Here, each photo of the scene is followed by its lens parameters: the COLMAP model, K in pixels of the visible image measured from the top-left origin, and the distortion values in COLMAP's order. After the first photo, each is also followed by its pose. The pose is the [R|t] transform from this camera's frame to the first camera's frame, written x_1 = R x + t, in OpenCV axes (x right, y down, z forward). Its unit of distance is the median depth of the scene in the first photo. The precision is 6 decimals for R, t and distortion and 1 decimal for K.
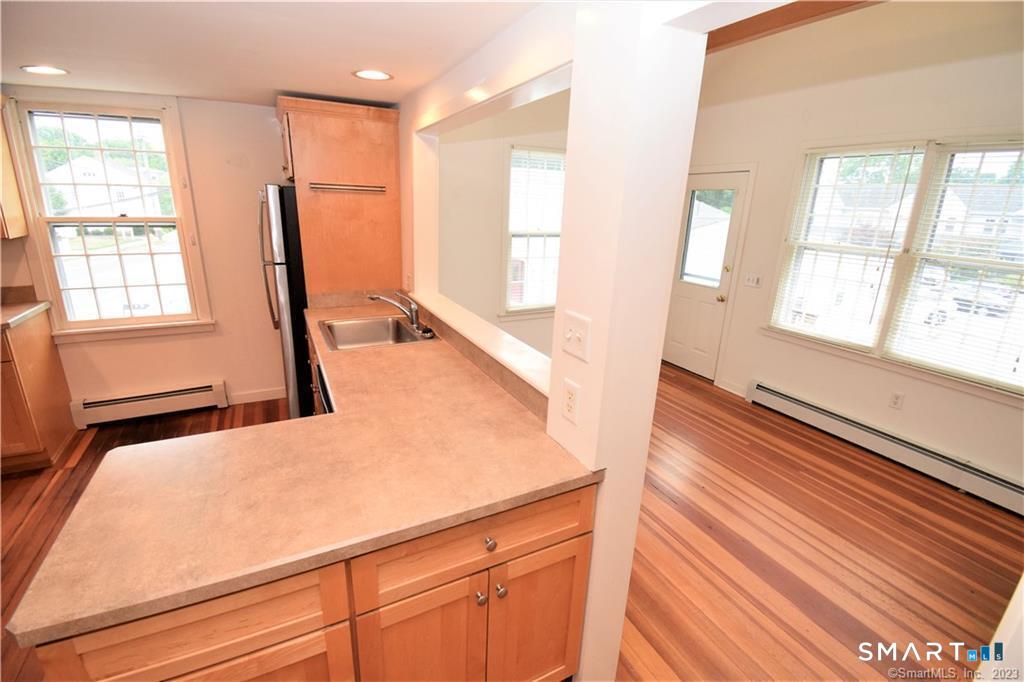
lens RADIAL K [[450.7, 0, 519.3], [0, 450.7, 340.7], [0, 0, 1]] dist [-0.001806, -0.013331]
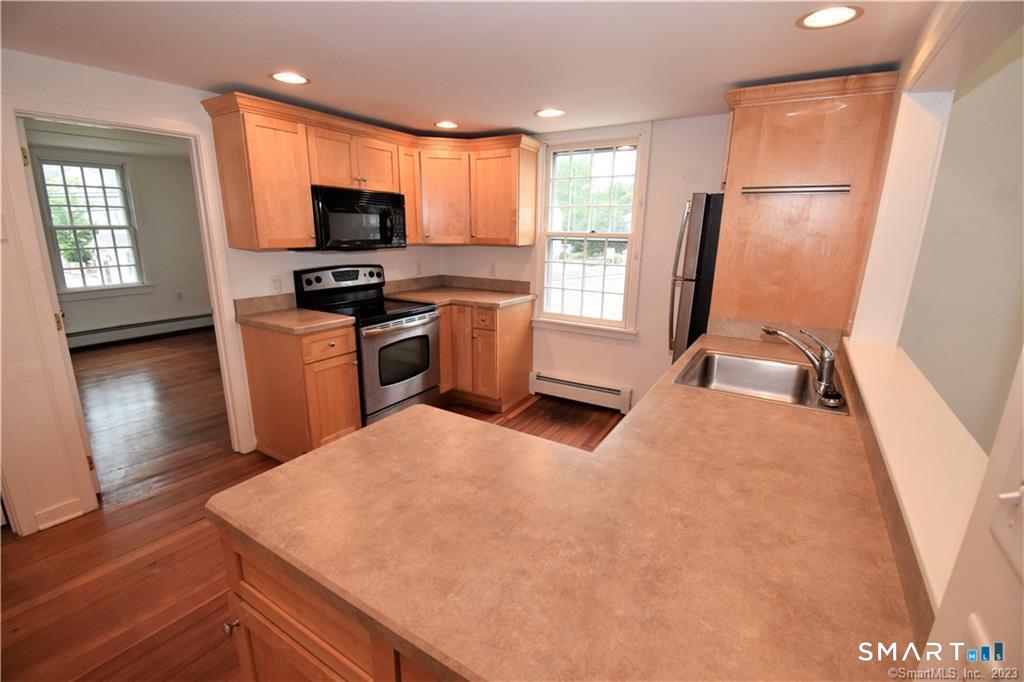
lens RADIAL K [[450.7, 0, 509.6], [0, 450.7, 341.0], [0, 0, 1]] dist [-0.001806, -0.013331]
pose [[0.502395, 0.183642, -0.844911, 0.072630], [-0.245353, 0.967296, 0.064352, -0.021111], [0.829097, 0.174972, 0.531021, 0.234430]]
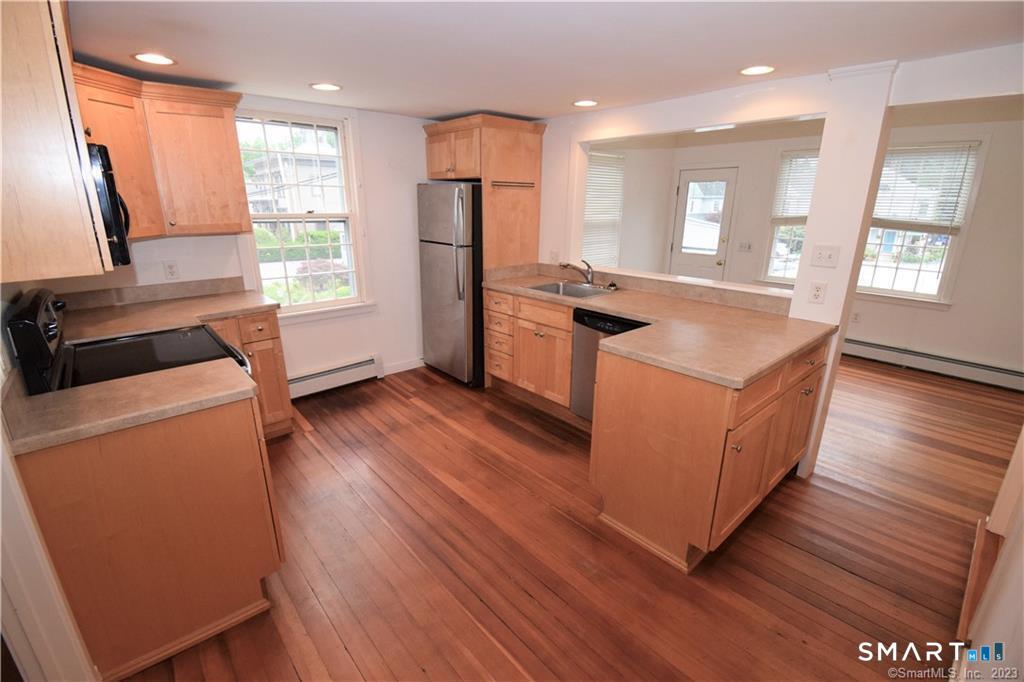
lens RADIAL K [[450.7, 0, 513.3], [0, 450.7, 339.8], [0, 0, 1]] dist [-0.001806, -0.013331]
pose [[0.968806, -0.097949, 0.227643, -0.711093], [0.096890, 0.995169, 0.015853, 0.080416], [-0.228096, 0.006697, 0.973616, -0.248097]]
